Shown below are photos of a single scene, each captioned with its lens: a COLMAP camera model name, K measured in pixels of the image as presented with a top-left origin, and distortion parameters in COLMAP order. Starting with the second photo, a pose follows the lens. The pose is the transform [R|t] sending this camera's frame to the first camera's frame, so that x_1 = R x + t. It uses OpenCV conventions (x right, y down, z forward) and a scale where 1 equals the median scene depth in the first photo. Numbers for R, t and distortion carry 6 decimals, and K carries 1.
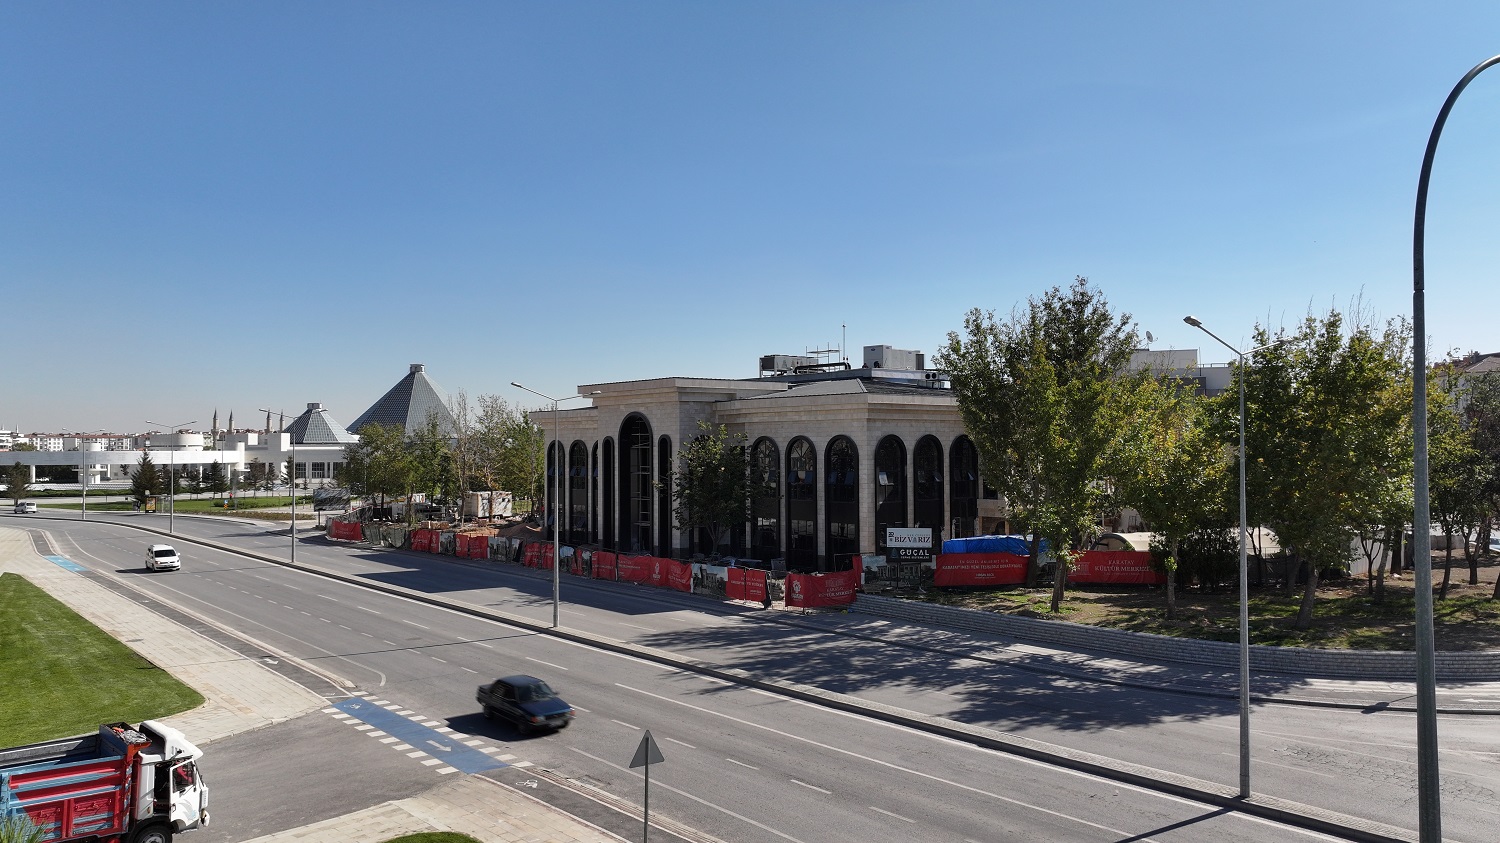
lens RADIAL K [[1046.6, 0, 750.0], [0, 1046.6, 421.5], [0, 0, 1]] dist [0.005234, 0.007374]
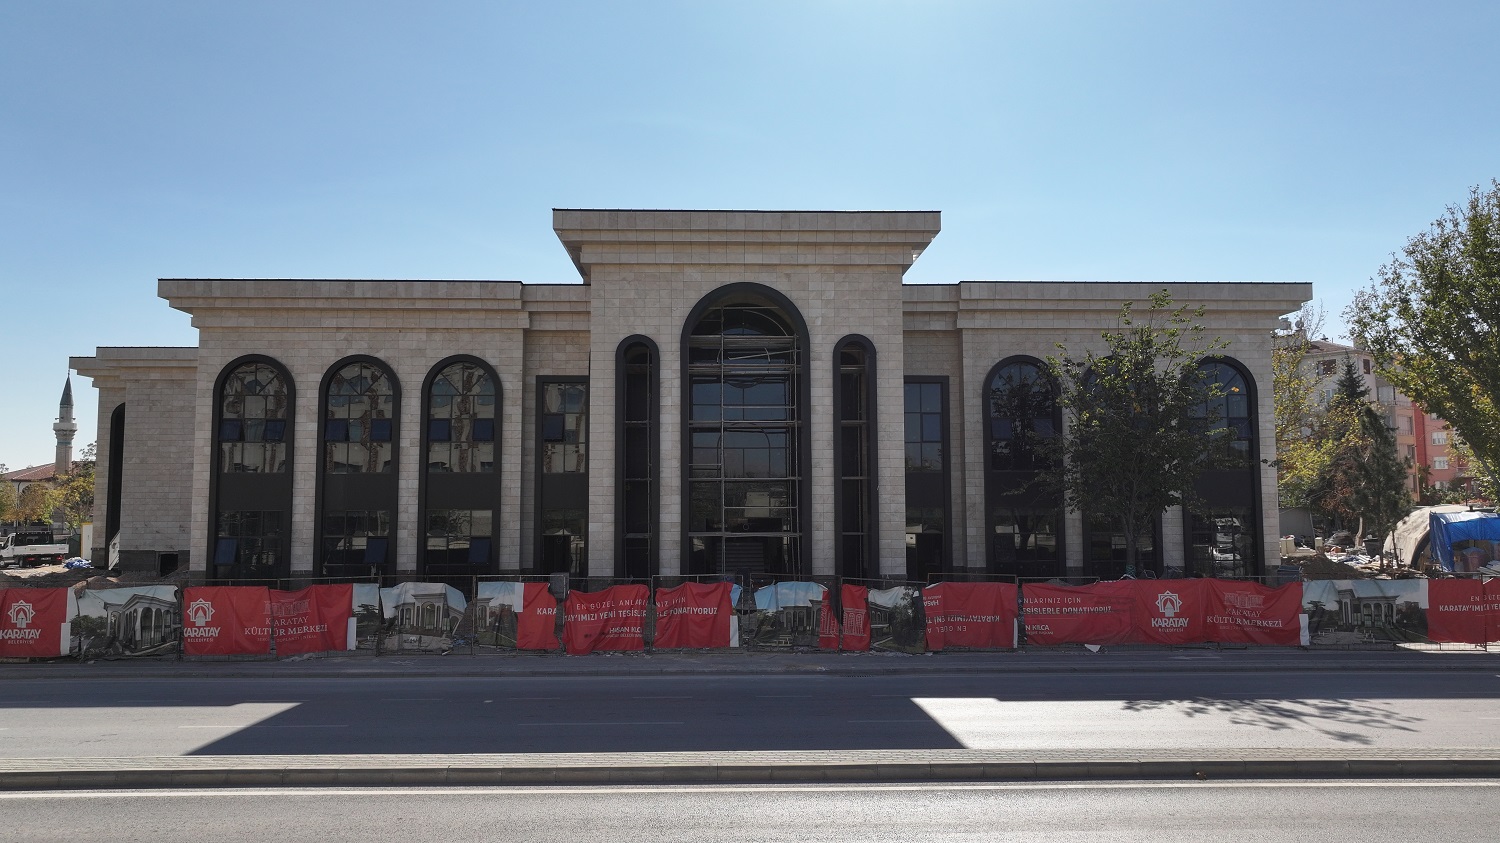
lens RADIAL K [[1046.6, 0, 750.0], [0, 1046.6, 421.5], [0, 0, 1]] dist [0.005234, 0.007374]
pose [[0.631076, 0.069199, 0.772628, -0.479358], [-0.019214, 0.997102, -0.073609, 0.088579], [-0.775483, 0.031608, 0.630577, 0.759733]]
